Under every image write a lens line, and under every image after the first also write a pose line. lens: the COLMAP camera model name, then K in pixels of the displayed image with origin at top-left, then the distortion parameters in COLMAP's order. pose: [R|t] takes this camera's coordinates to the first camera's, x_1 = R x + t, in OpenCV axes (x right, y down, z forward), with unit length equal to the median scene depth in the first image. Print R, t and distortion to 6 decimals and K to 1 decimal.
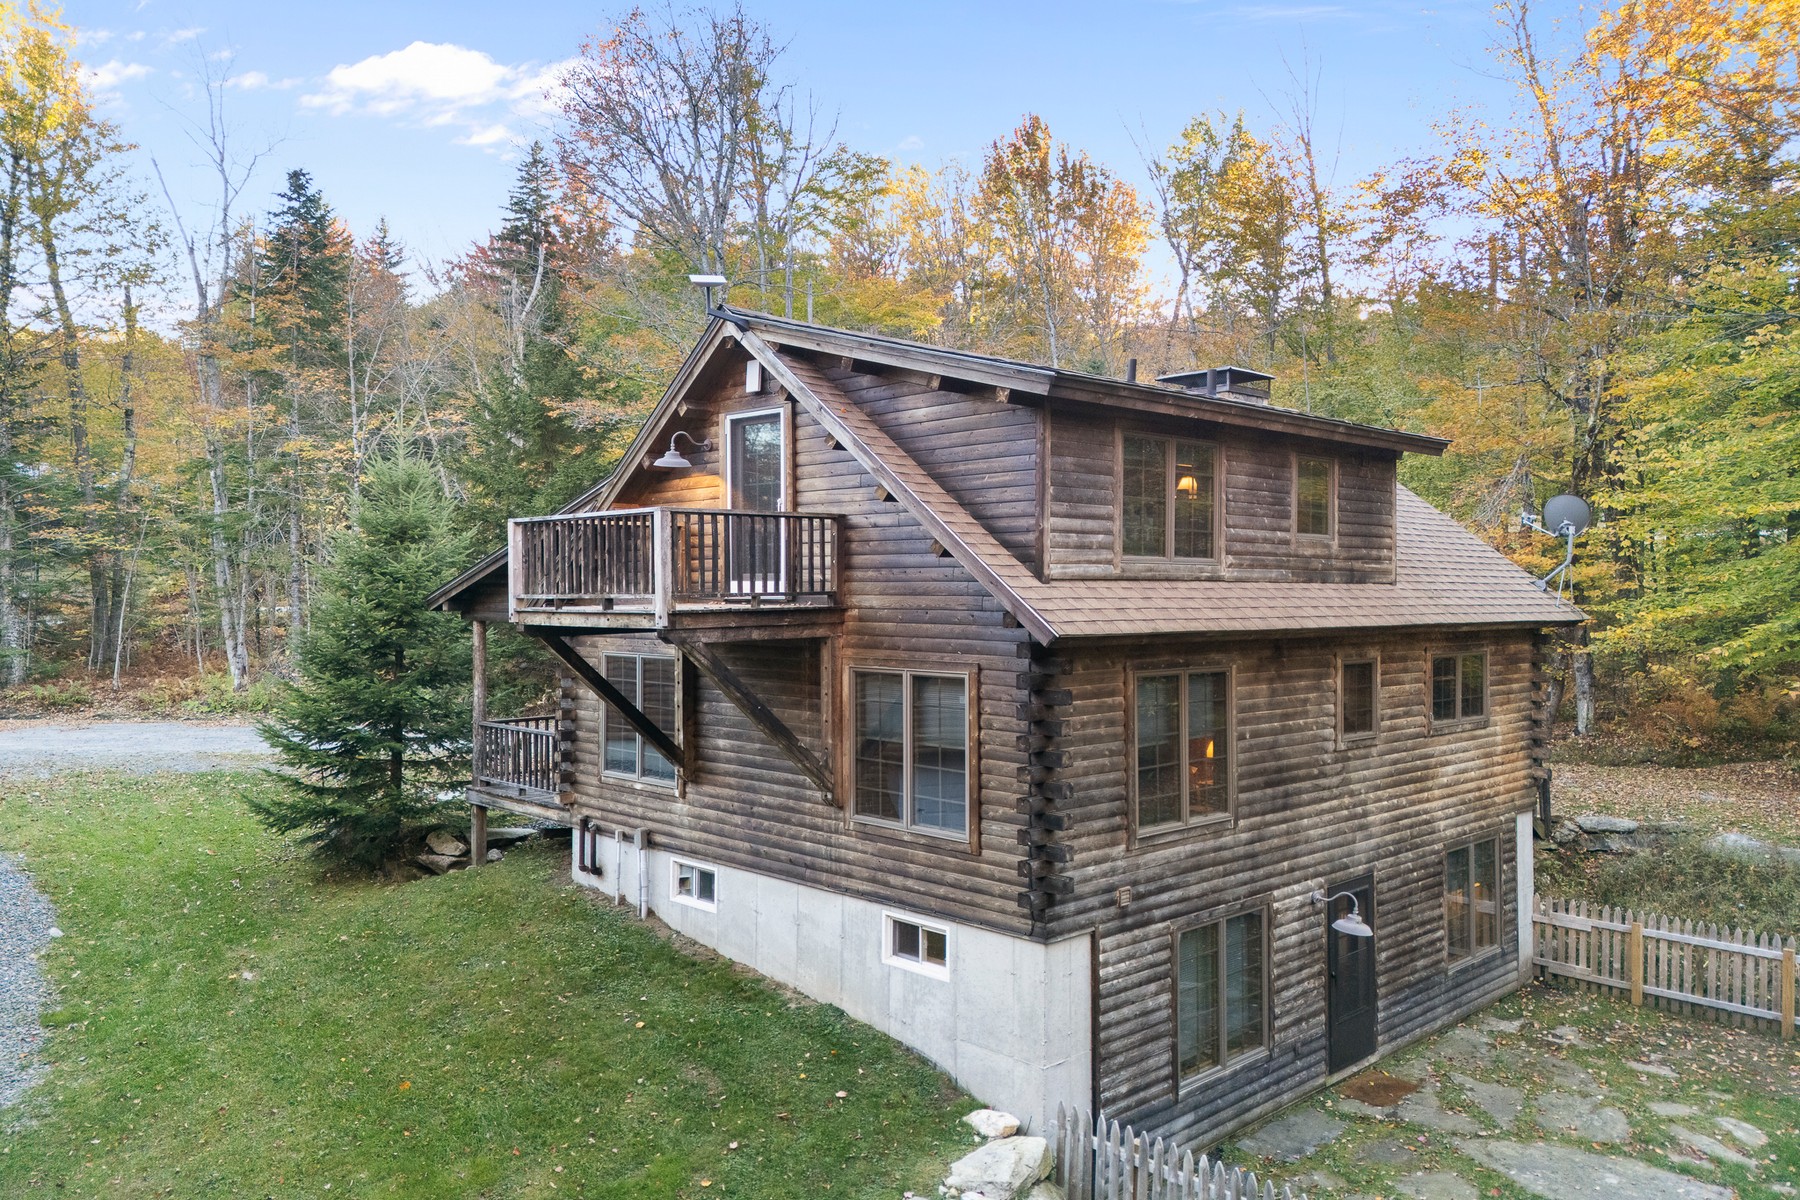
lens RADIAL K [[1312.1, 0, 889.6], [0, 1312.1, 593.1], [0, 0, 1]] dist [0.065824, -0.060980]
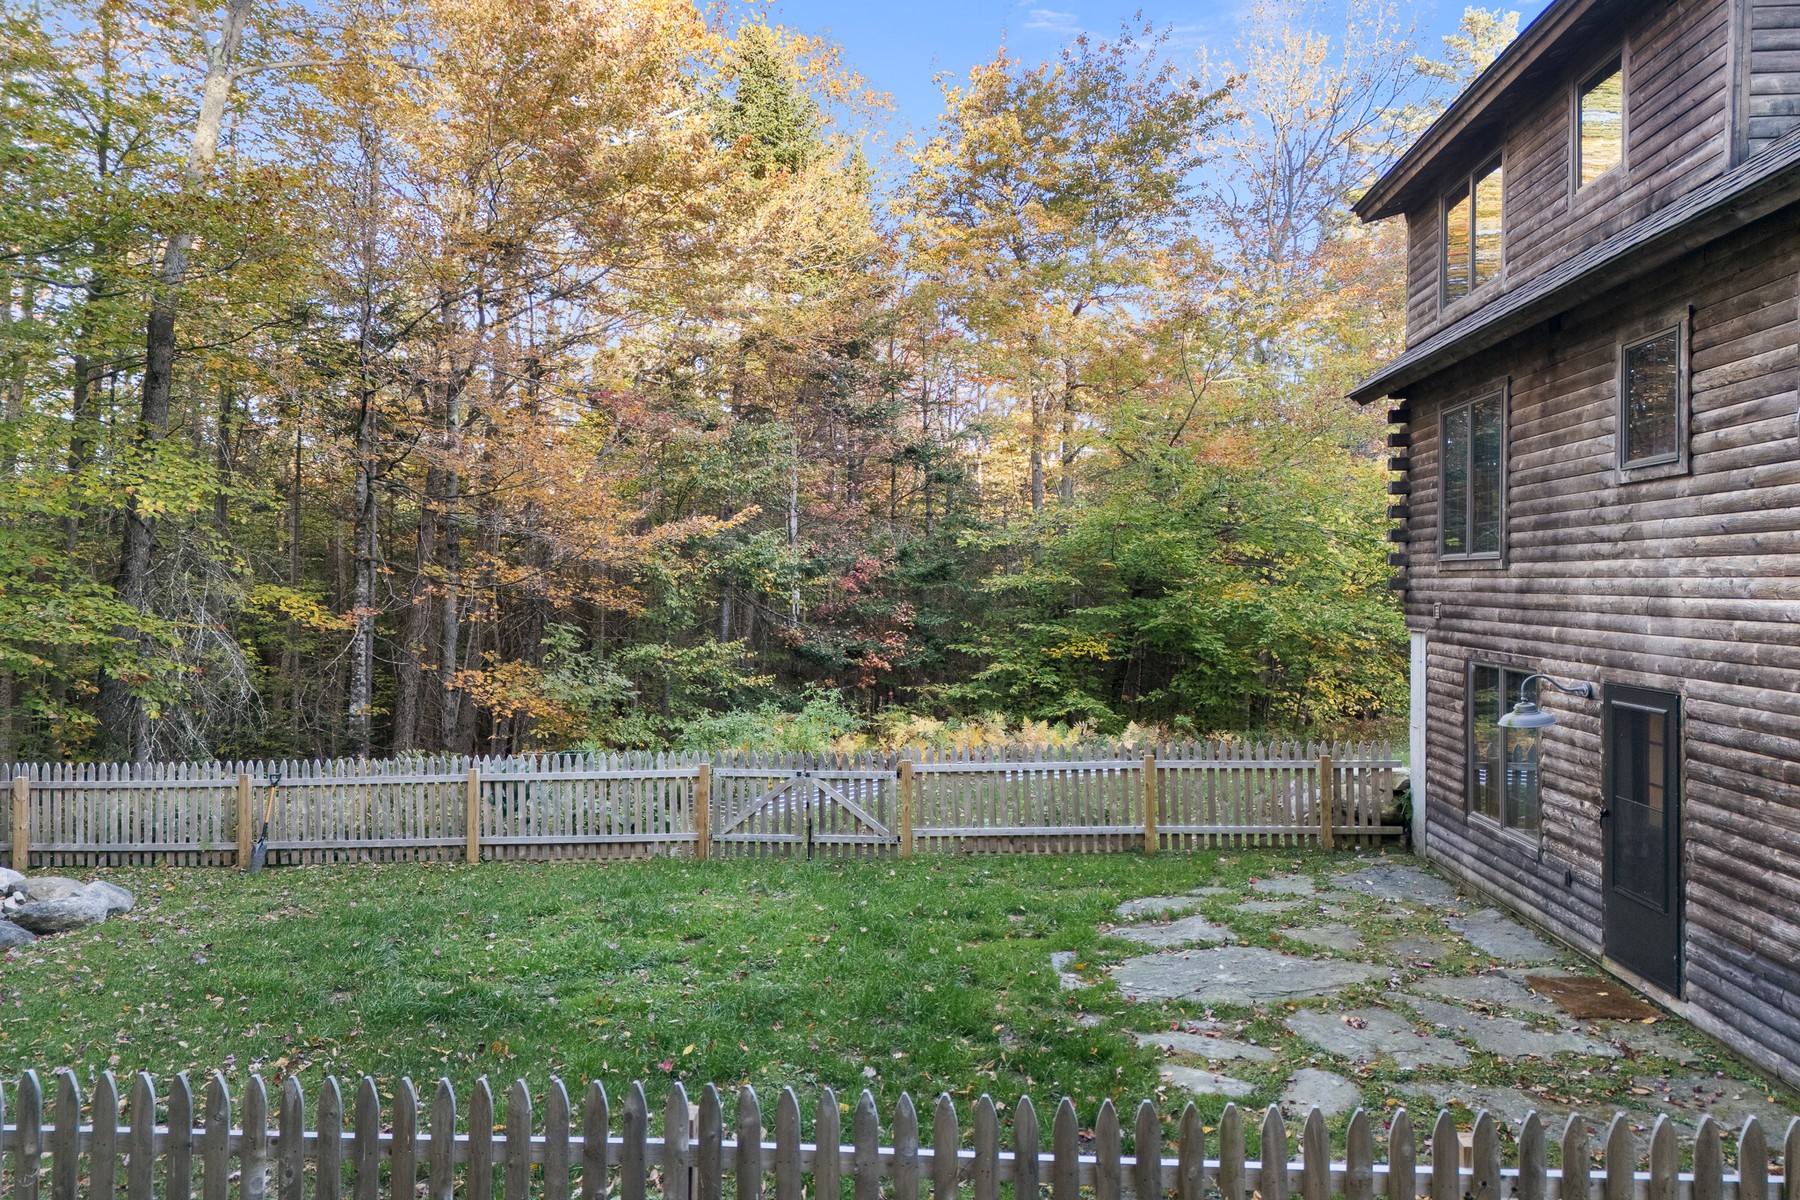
lens RADIAL K [[1312.1, 0, 887.4], [0, 1312.1, 606.7], [0, 0, 1]] dist [0.065824, -0.060980]
pose [[-0.744468, 0.014946, -0.667490, 1.135873], [0.003962, 0.999831, 0.017969, 0.178876], [0.667646, 0.010732, -0.744402, 1.344523]]
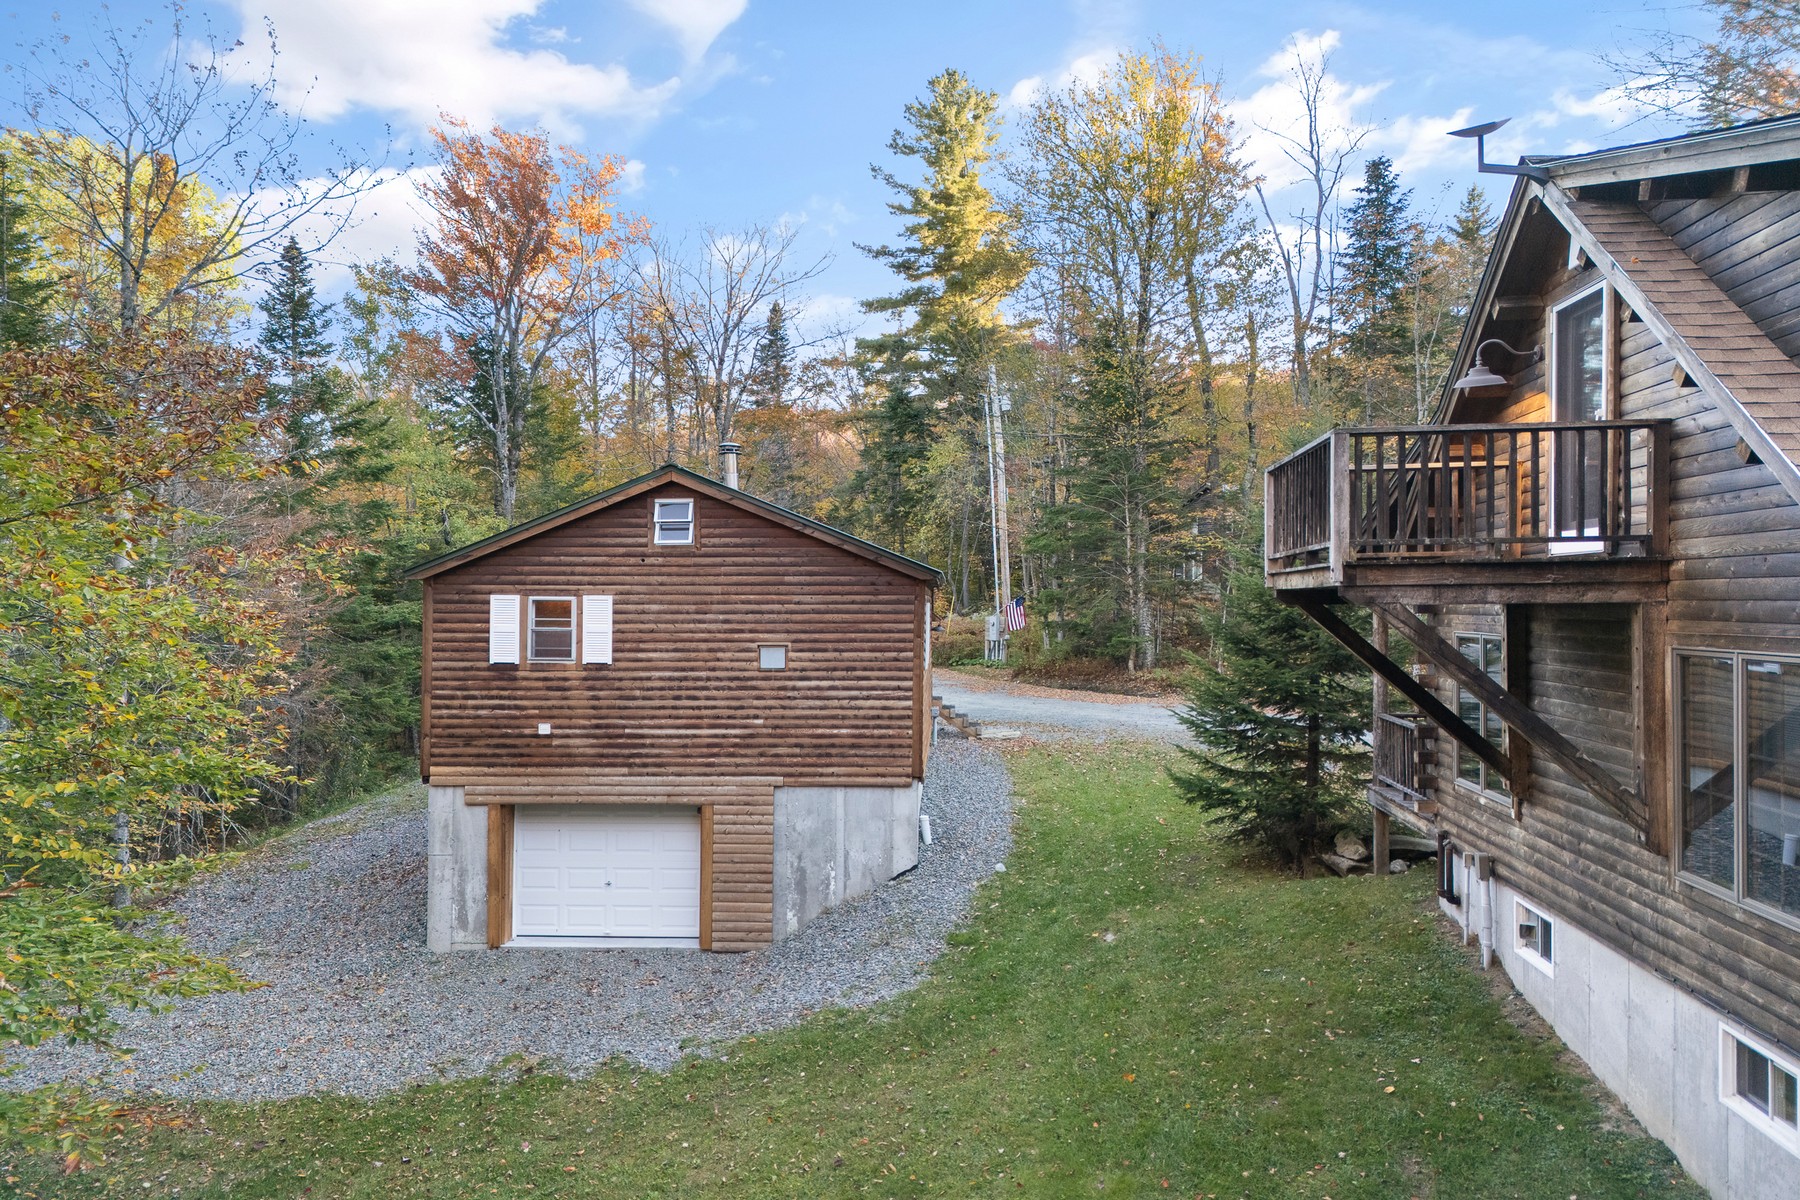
lens RADIAL K [[1312.1, 0, 903.3], [0, 1312.1, 615.4], [0, 0, 1]] dist [0.065824, -0.060980]
pose [[0.654210, 0.009911, -0.756248, 0.213852], [-0.002734, 0.999939, 0.010740, 0.031939], [0.756308, -0.004959, 0.654197, 0.247608]]
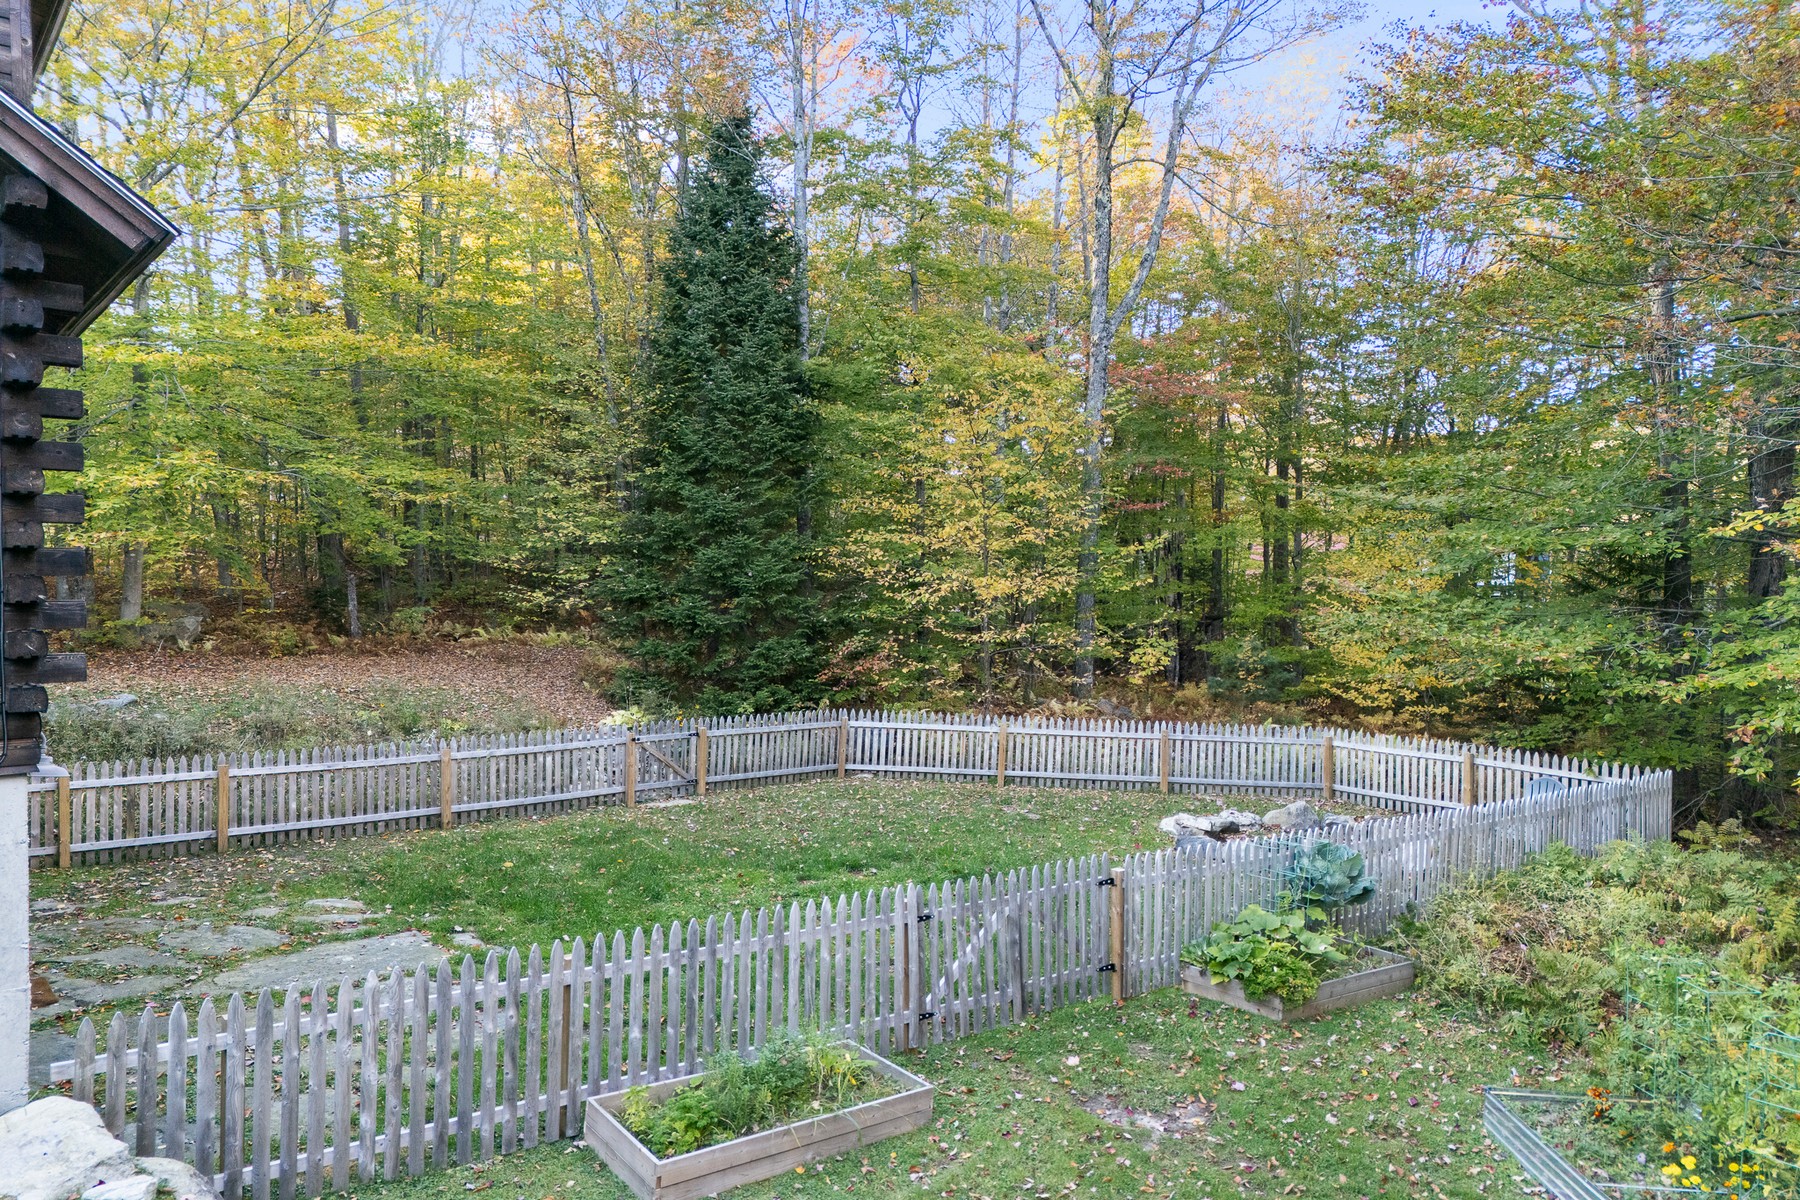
lens RADIAL K [[1312.1, 0, 902.2], [0, 1312.1, 595.2], [0, 0, 1]] dist [0.065824, -0.060980]
pose [[0.112833, -0.017666, 0.993457, -0.345912], [-0.001337, 0.999838, 0.017932, 0.141633], [-0.993613, -0.003351, 0.112791, 0.444253]]
